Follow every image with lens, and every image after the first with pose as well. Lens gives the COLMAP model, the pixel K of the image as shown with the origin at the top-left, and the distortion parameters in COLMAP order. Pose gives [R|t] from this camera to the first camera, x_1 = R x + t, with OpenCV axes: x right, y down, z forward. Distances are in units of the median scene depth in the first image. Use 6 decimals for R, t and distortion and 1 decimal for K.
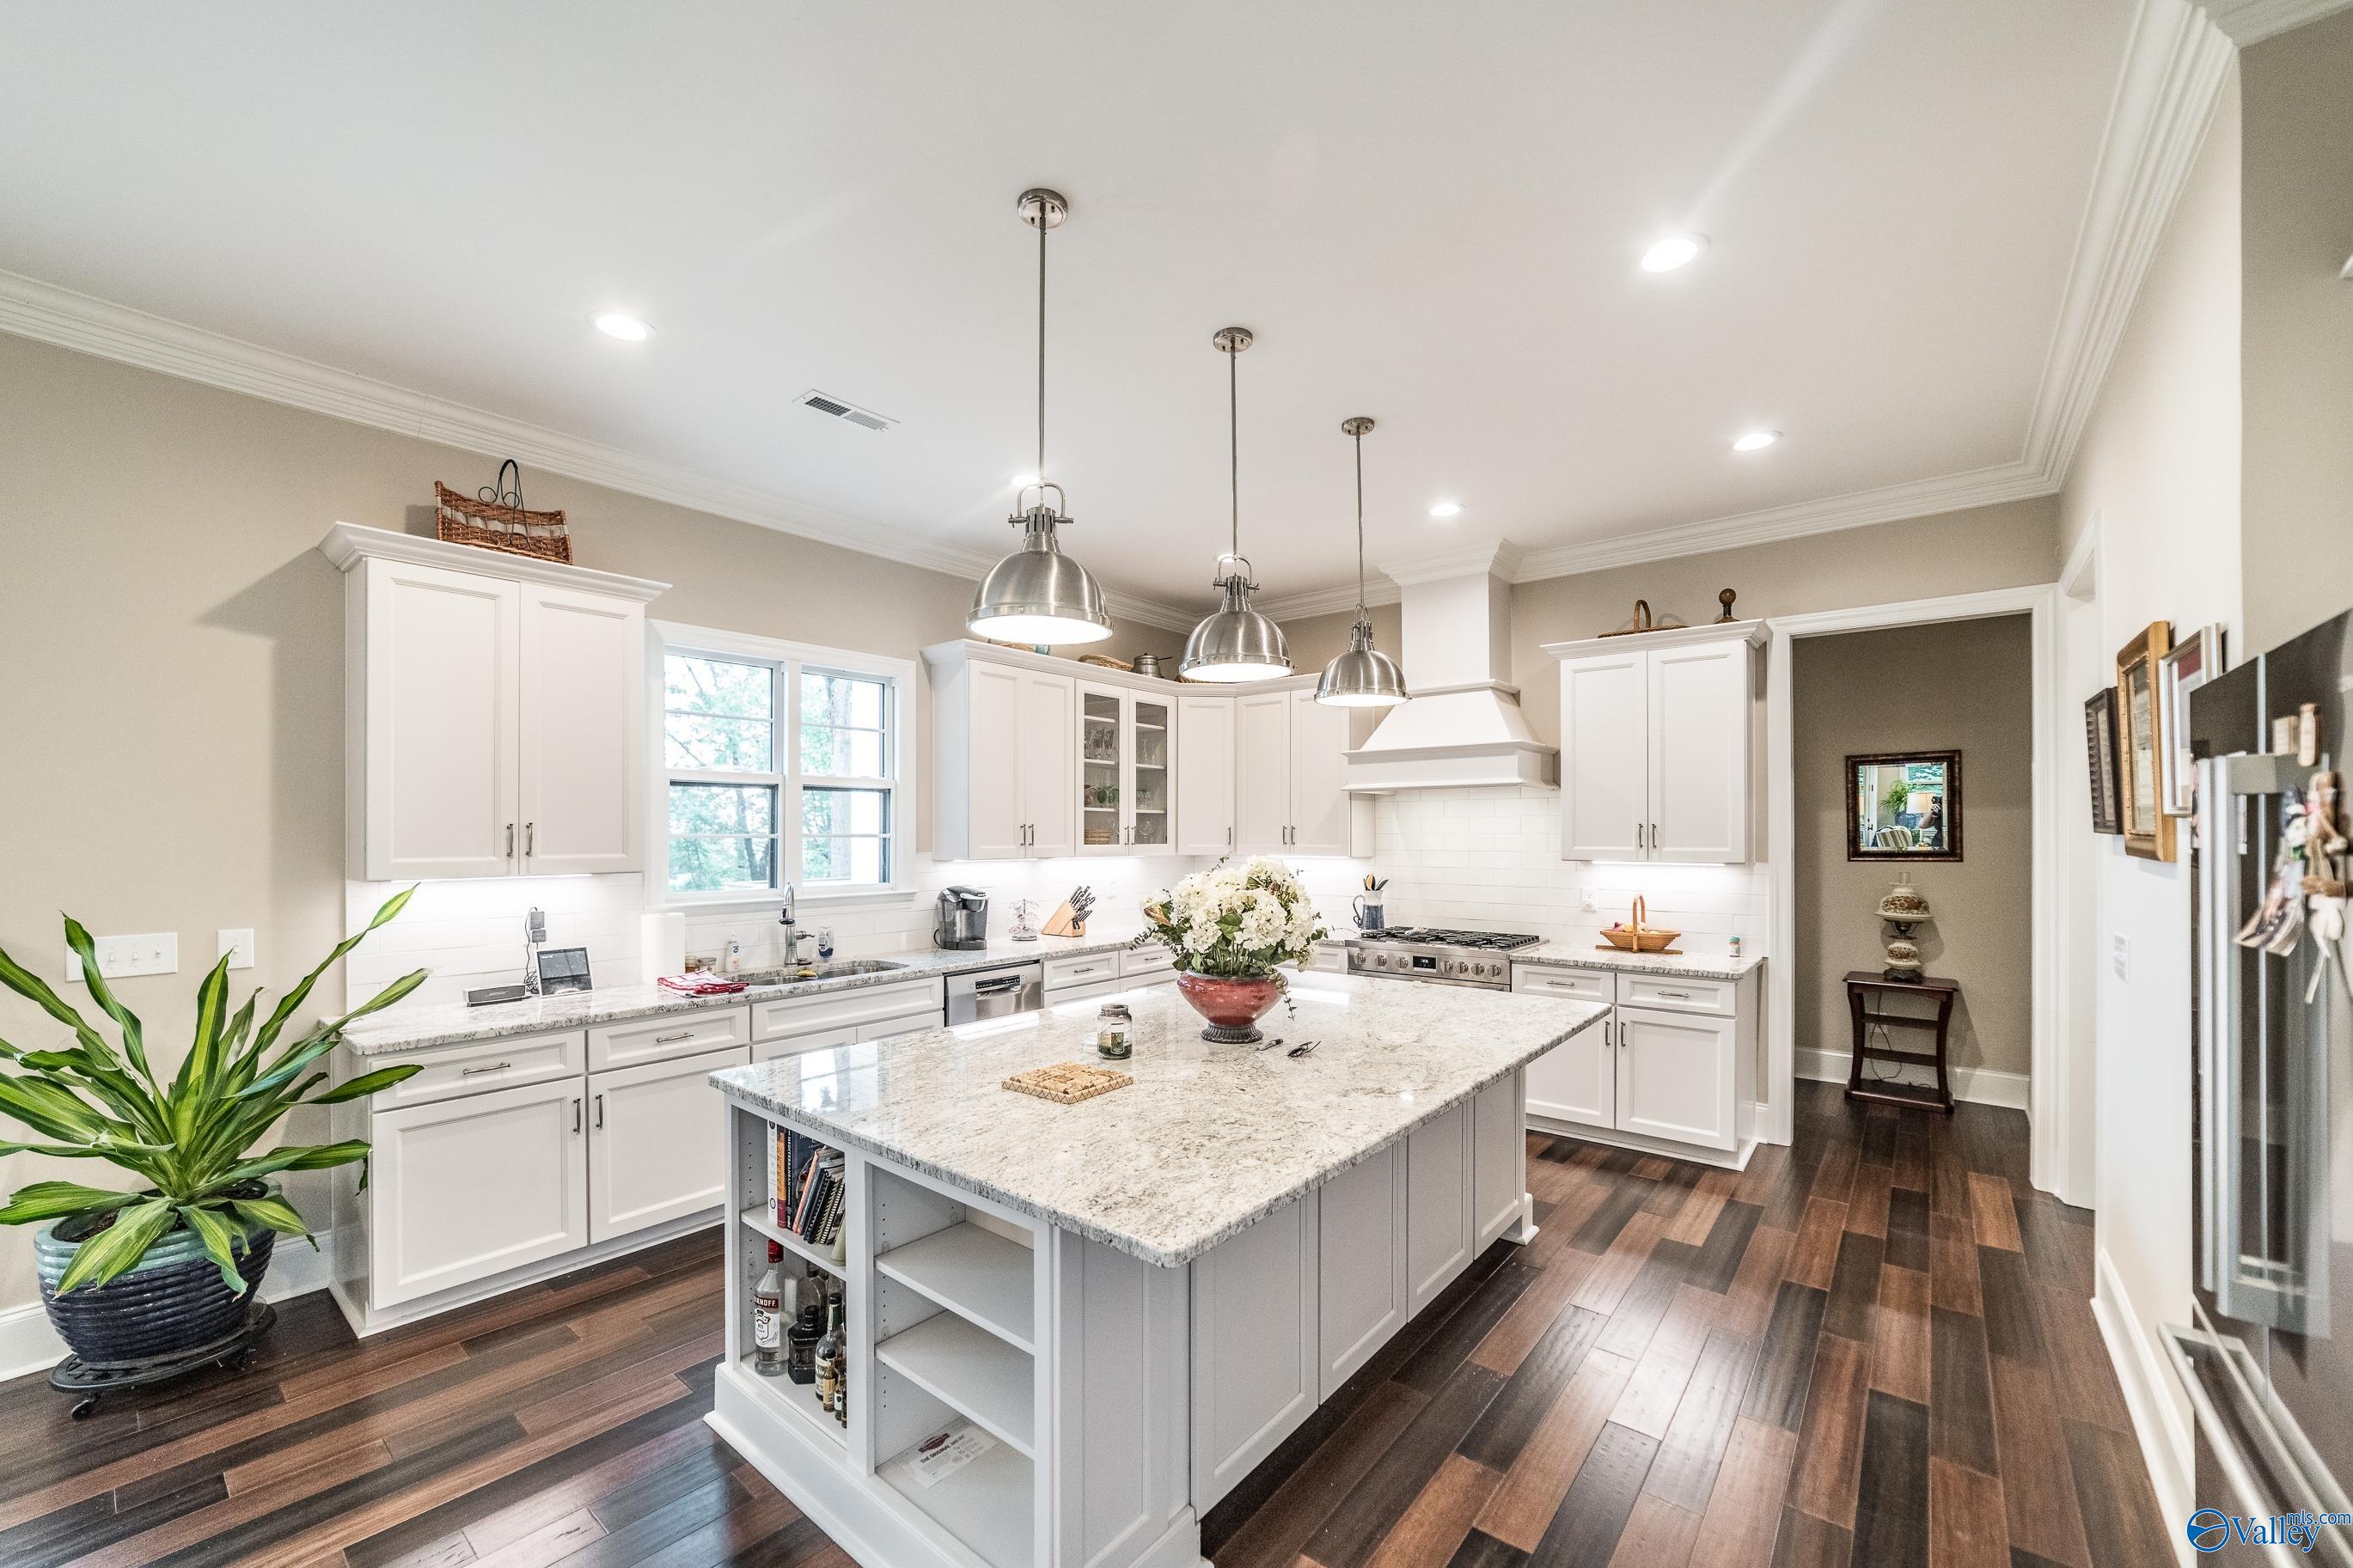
lens RADIAL K [[923.3, 0, 1182.3], [0, 923.3, 831.1], [0, 0, 1]] dist [0.000396, -0.000015]
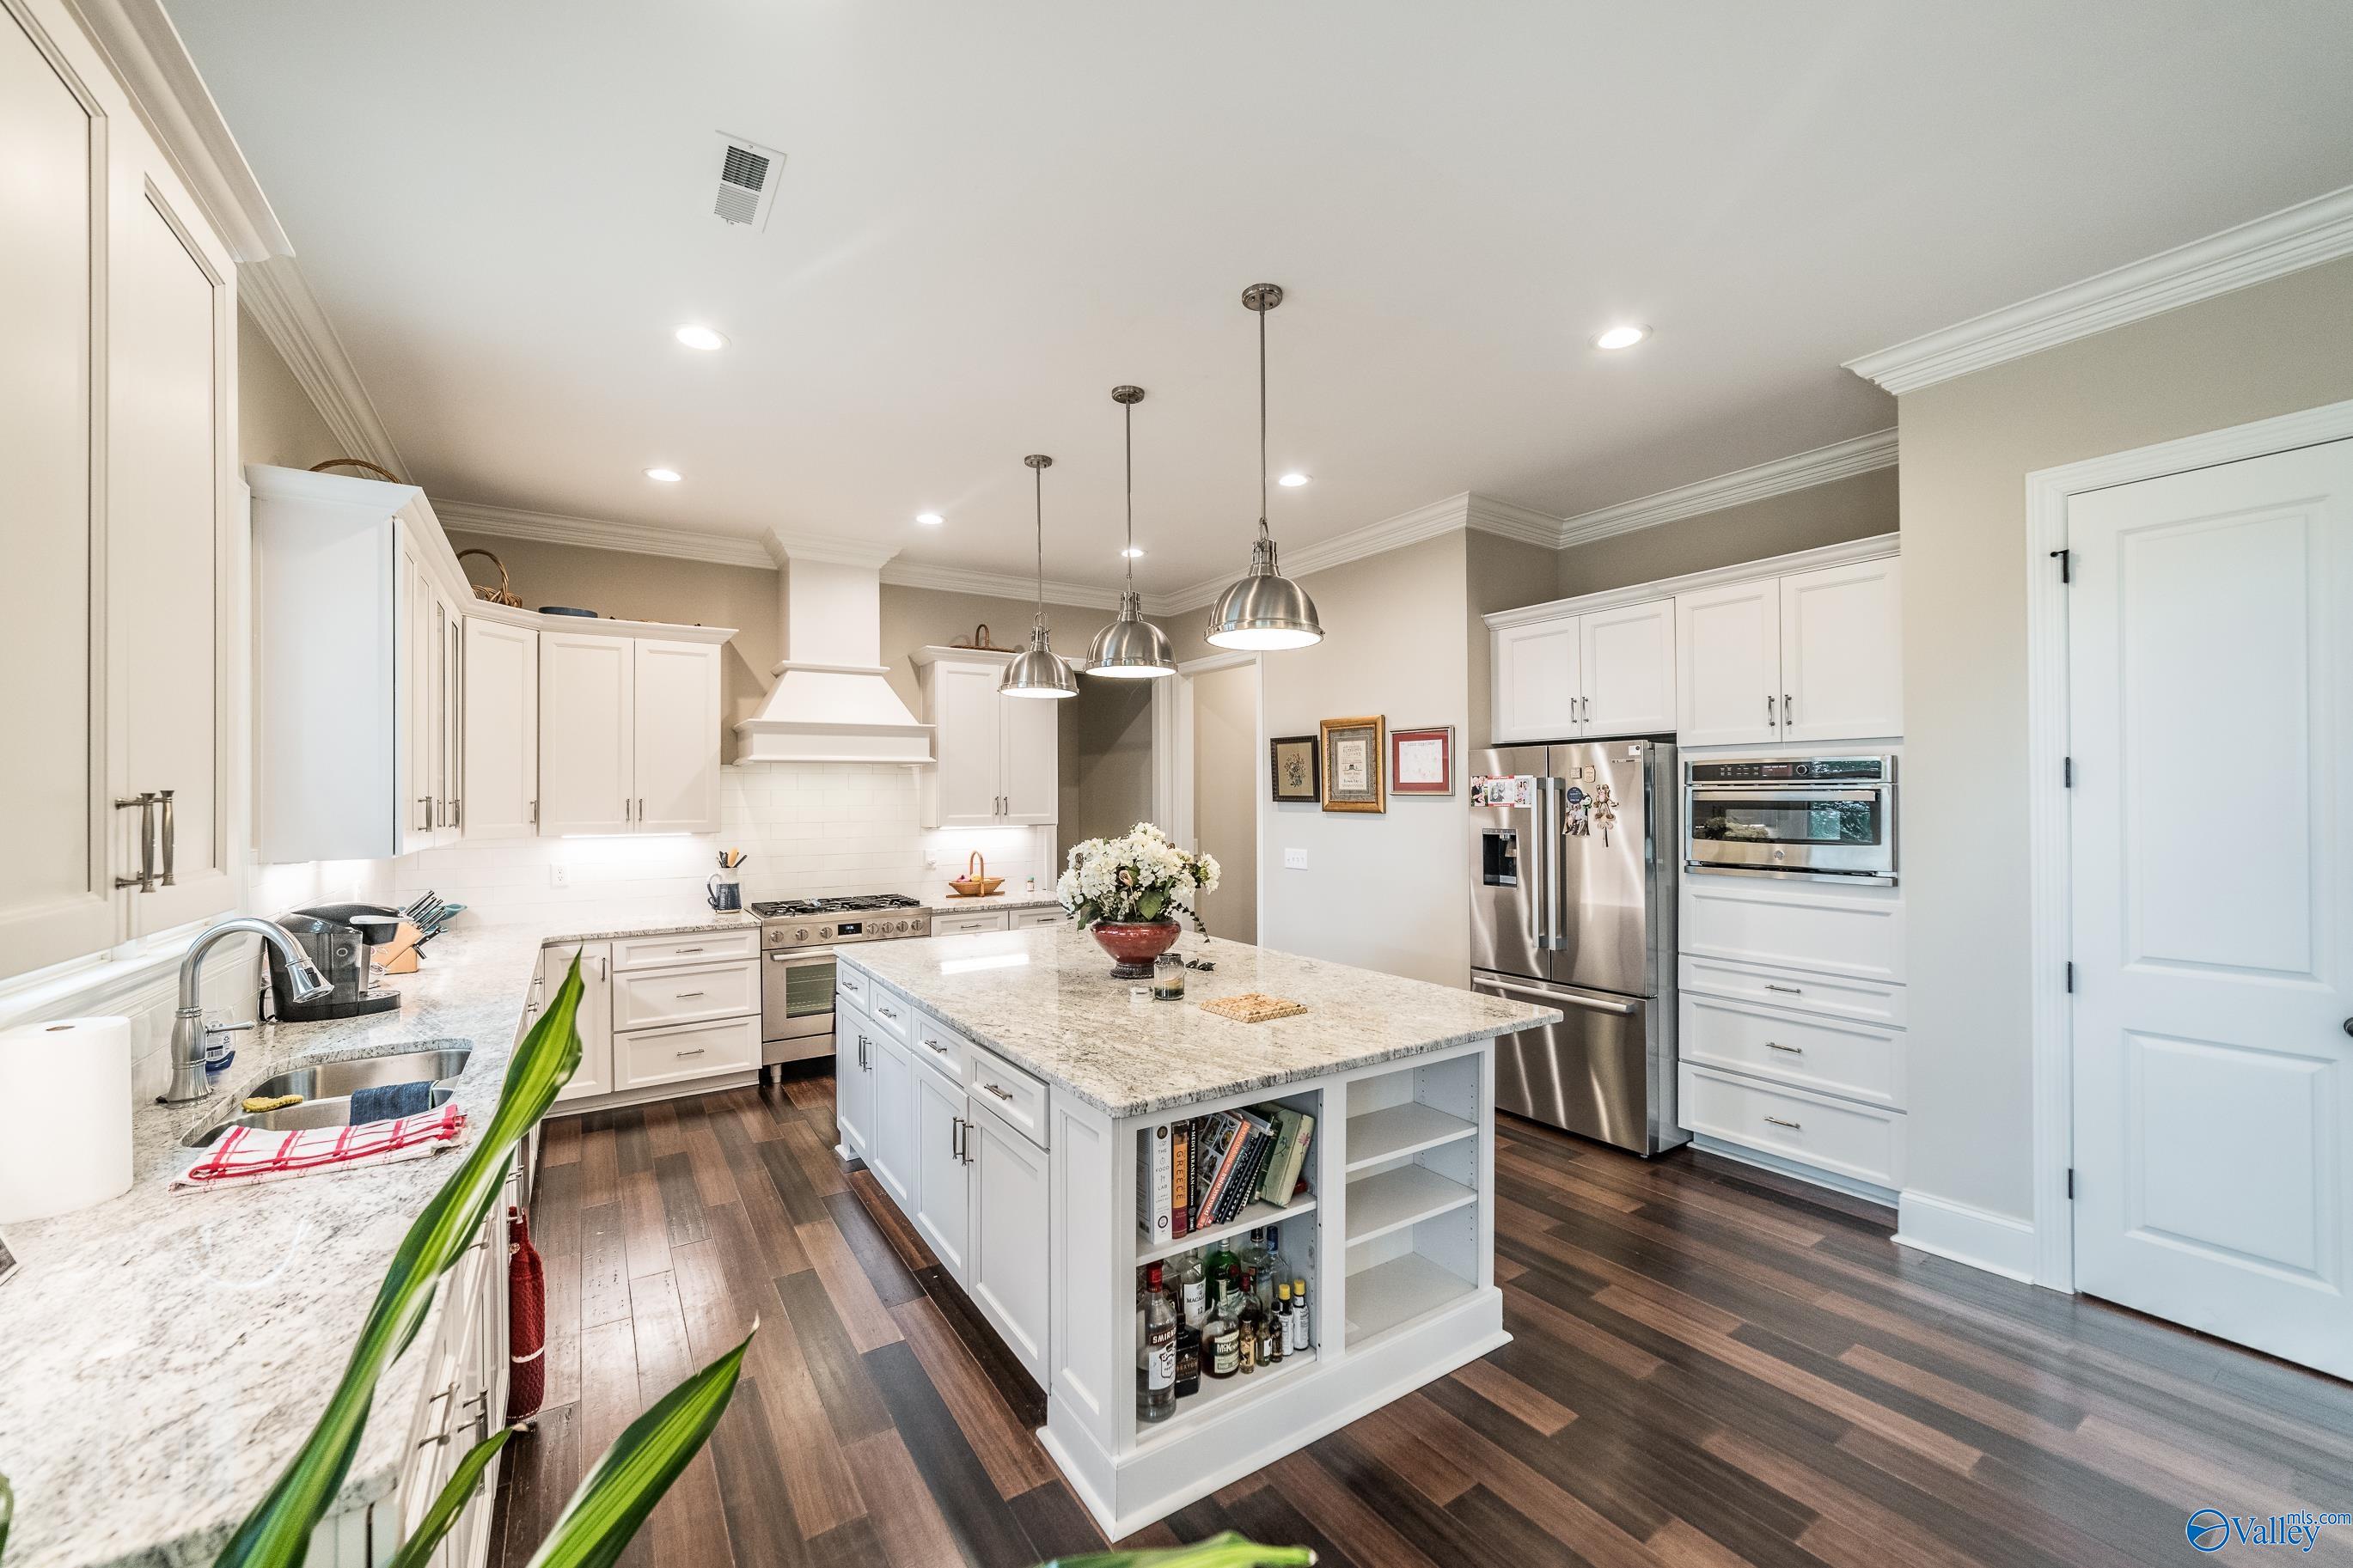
lens RADIAL K [[899.6, 0, 1168.5], [0, 899.6, 794.4], [0, 0, 1]] dist [-0.035915, 0.000013]
pose [[0.310561, 0.006008, 0.950535, -0.602218], [0.005508, 0.999952, -0.008120, 0.000124], [-0.950538, 0.007757, 0.310513, 0.347509]]
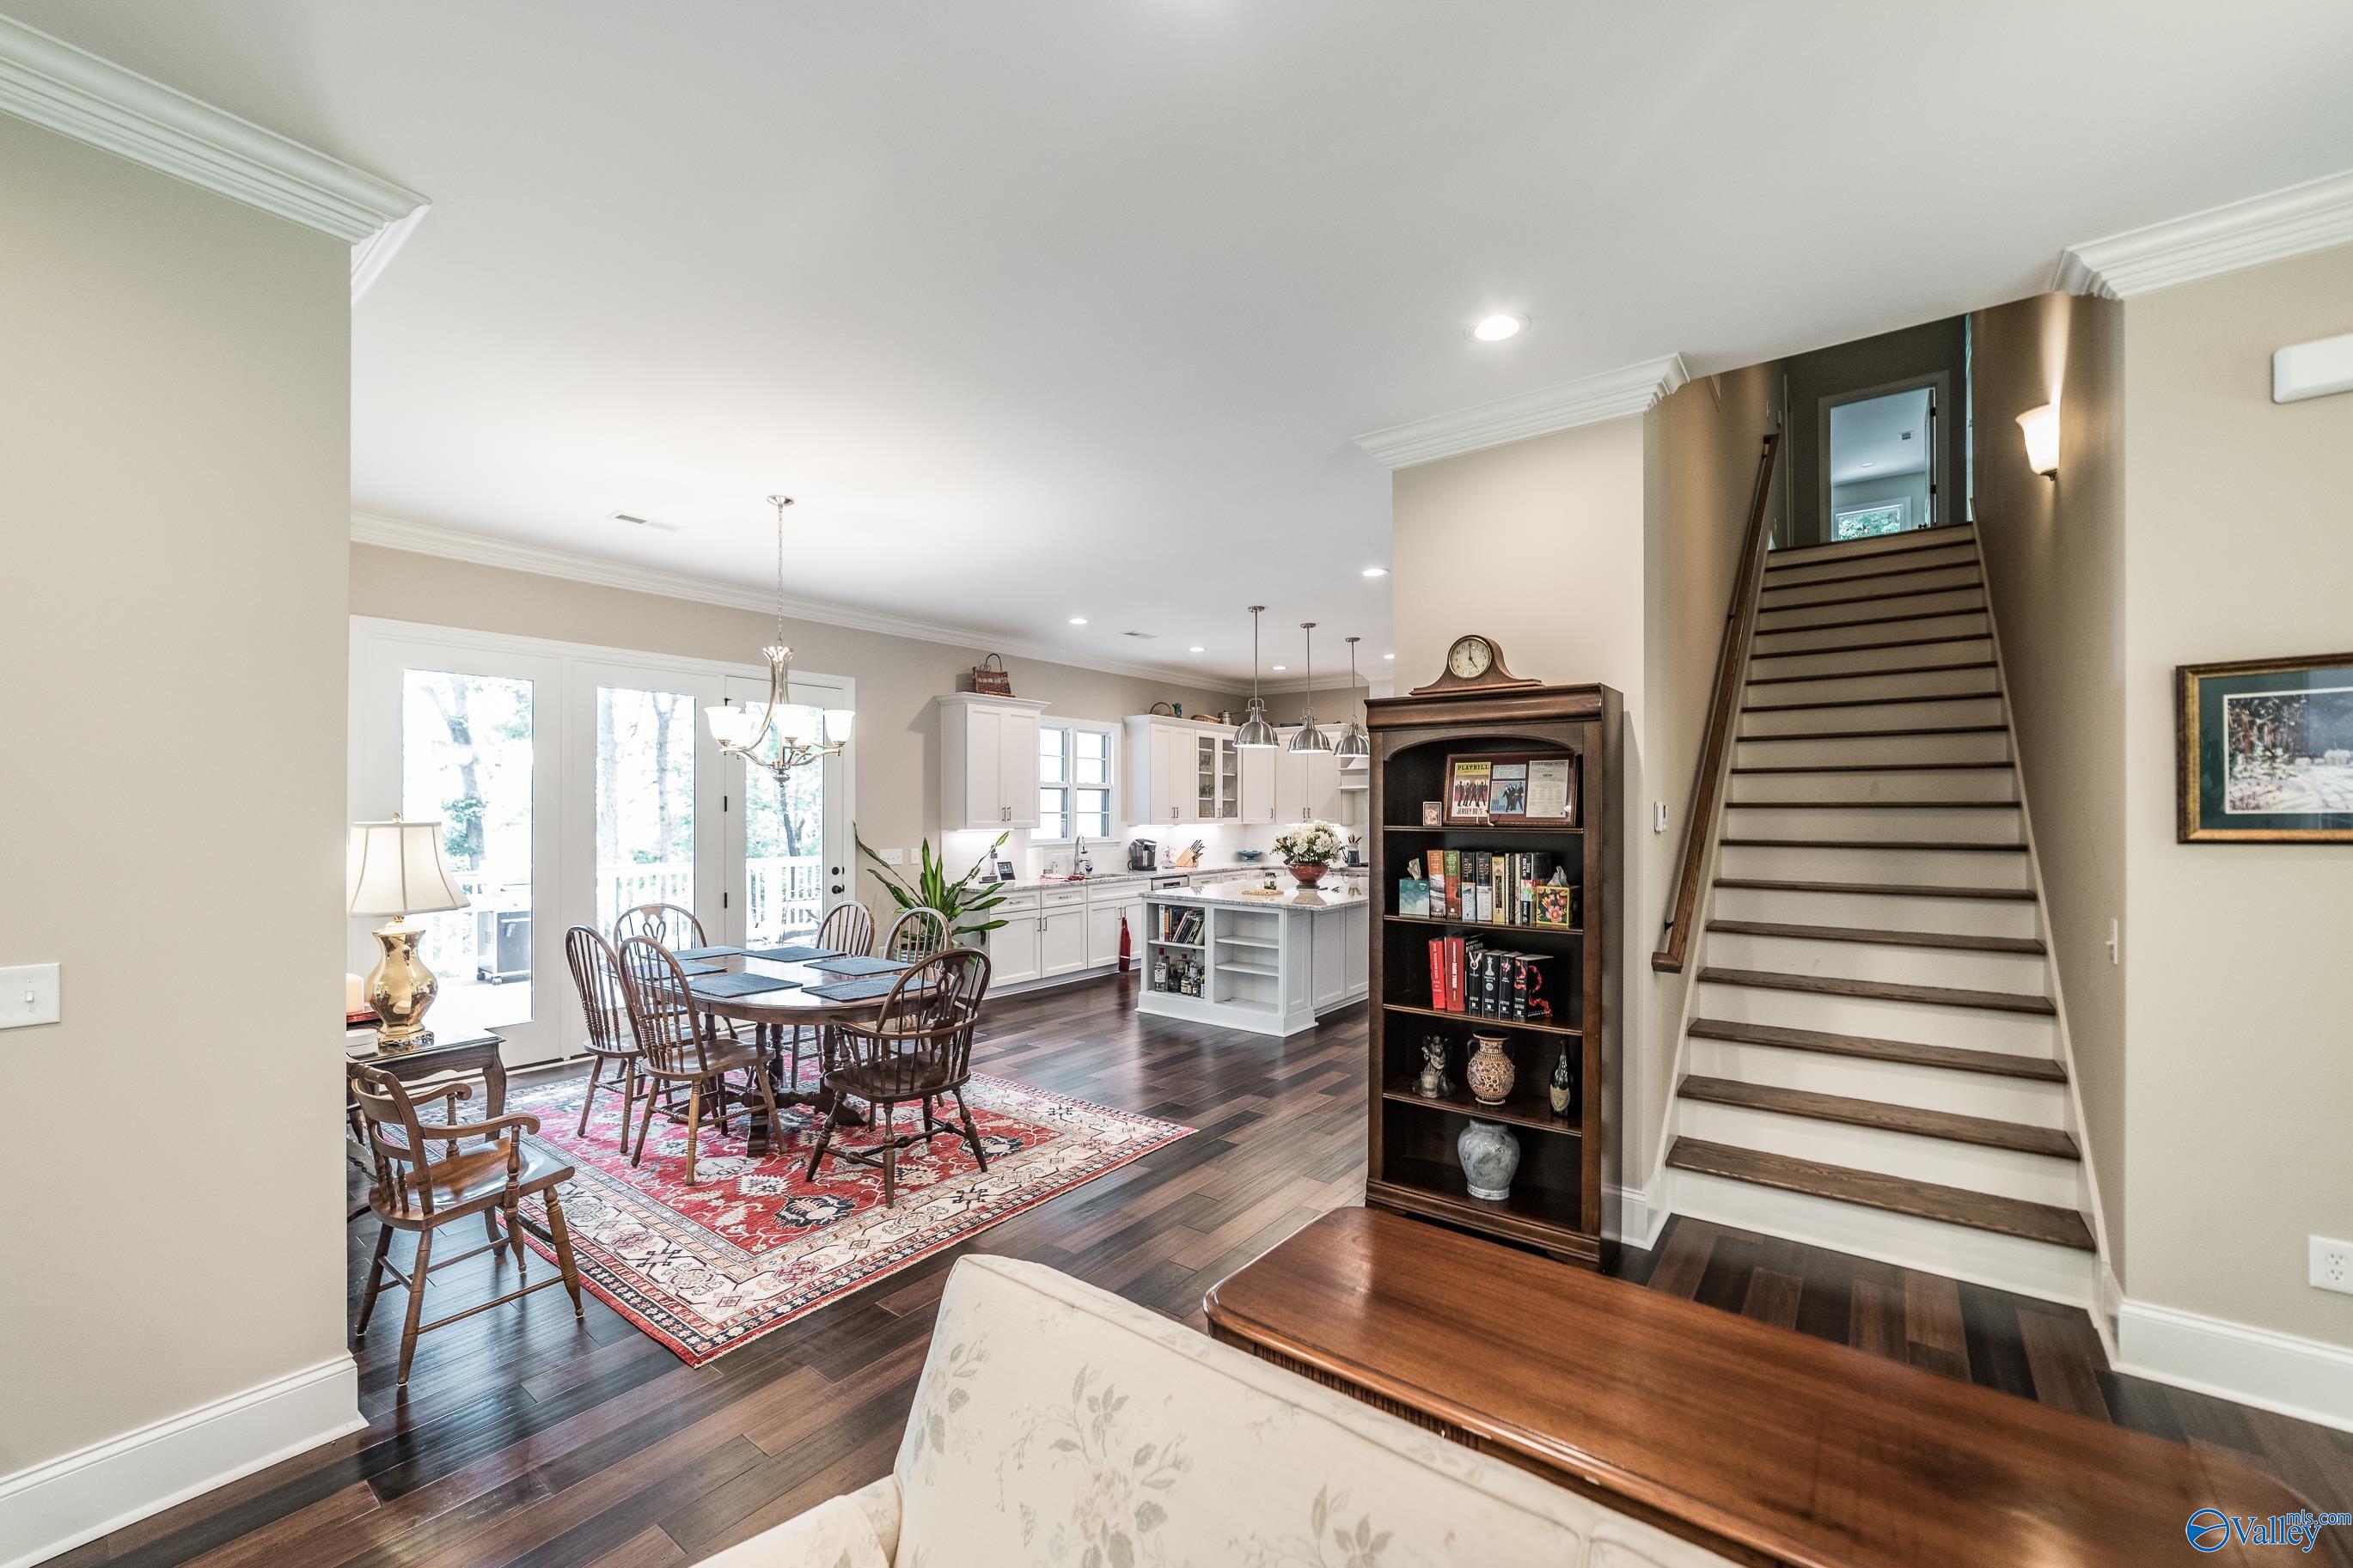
lens RADIAL K [[912.8, 0, 1147.6], [0, 912.8, 809.8], [0, 0, 1]] dist [-0.000070, -0.000017]
pose [[0.999985, -0.001167, 0.005333, -0.243375], [0.001156, 0.999997, 0.002054, -0.005317], [-0.005336, -0.002048, 0.999984, -0.944054]]
